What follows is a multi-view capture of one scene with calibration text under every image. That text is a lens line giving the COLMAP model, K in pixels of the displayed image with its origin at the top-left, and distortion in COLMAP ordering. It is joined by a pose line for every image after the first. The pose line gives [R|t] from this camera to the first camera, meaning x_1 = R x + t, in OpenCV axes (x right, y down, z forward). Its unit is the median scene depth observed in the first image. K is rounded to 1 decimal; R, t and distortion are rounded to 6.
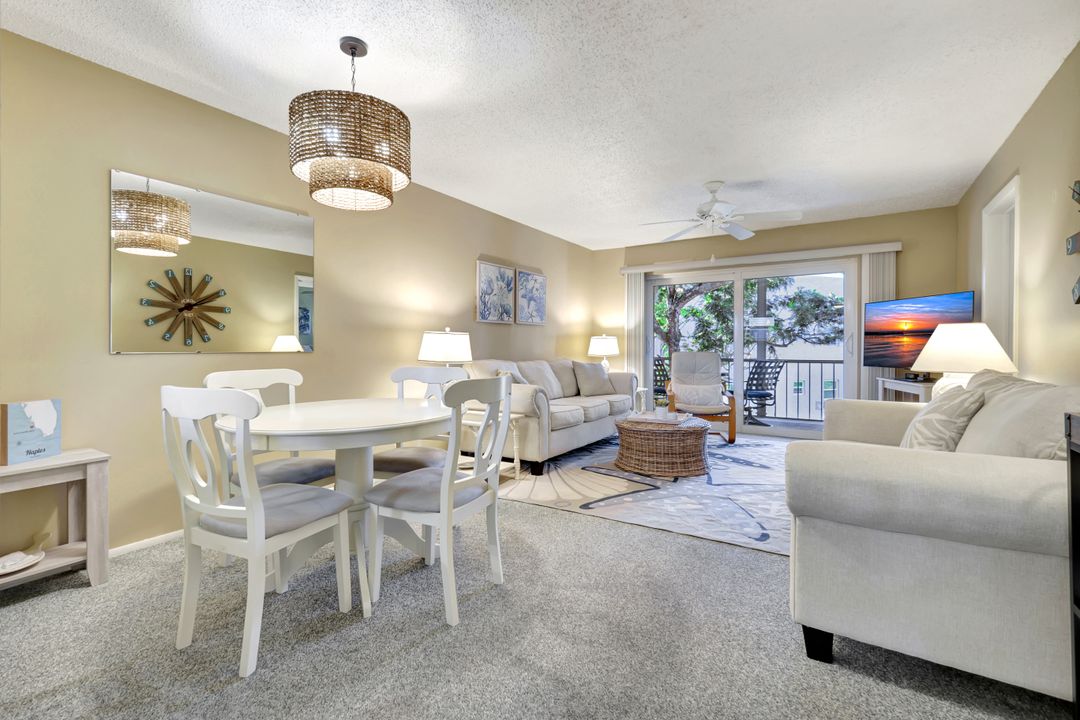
lens RADIAL K [[478.4, 0, 538.9], [0, 478.4, 344.2], [0, 0, 1]] dist [0.001725, 0.000341]
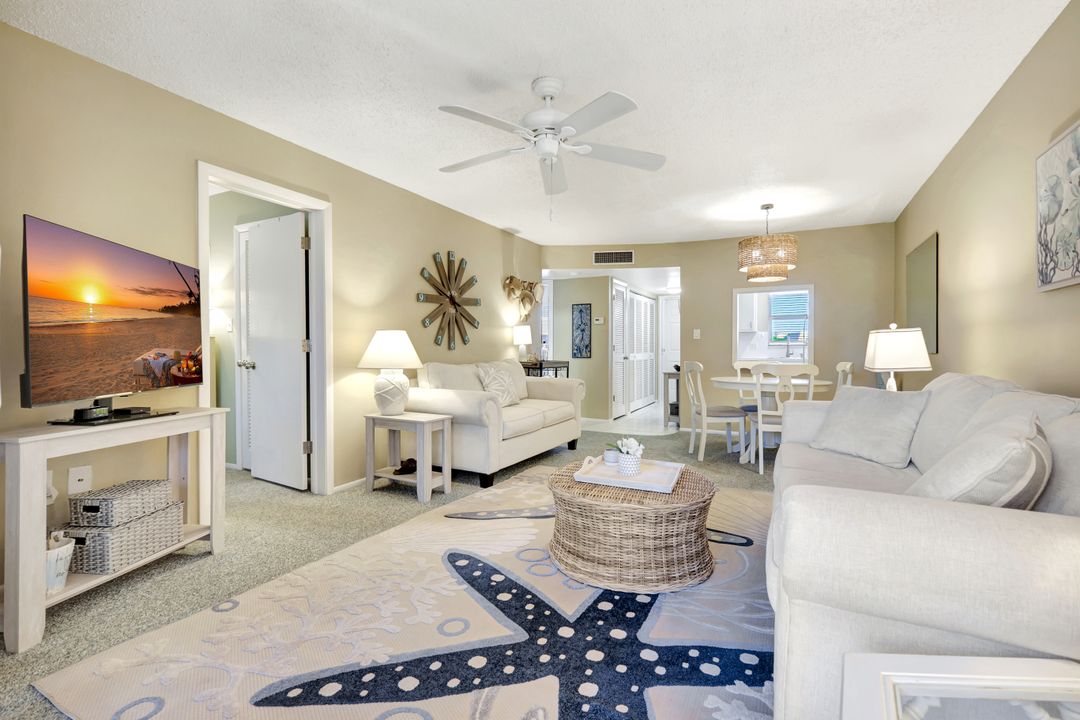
lens RADIAL K [[484.0, 0, 539.2], [0, 484.0, 353.3], [0, 0, 1]] dist [0.000120, -0.000458]
pose [[-0.995642, -0.000527, -0.093254, 0.361011], [-0.000866, 0.999993, 0.003590, 0.007287], [0.093251, 0.003655, -0.995636, 1.353570]]
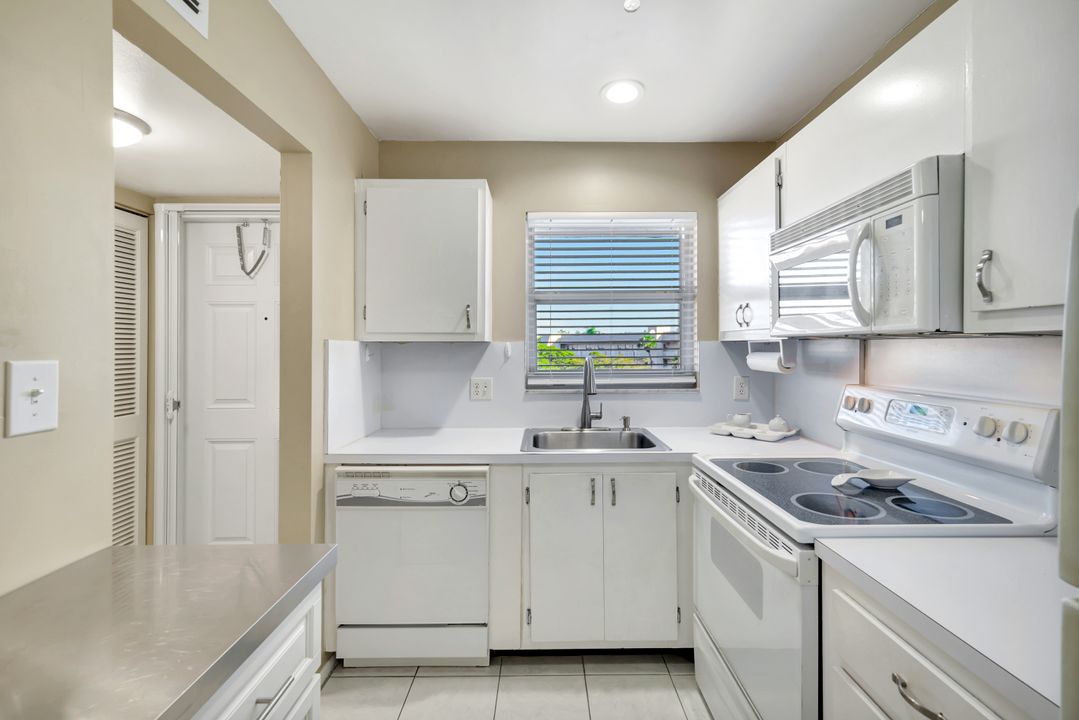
lens RADIAL K [[467.9, 0, 536.4], [0, 467.9, 346.8], [0, 0, 1]] dist [0.003464, 0.000264]
pose [[-0.843017, -0.001854, -0.537883, -0.364869], [0.004258, 0.999940, -0.010119, -0.053356], [0.537870, -0.010821, -0.842958, 0.117744]]
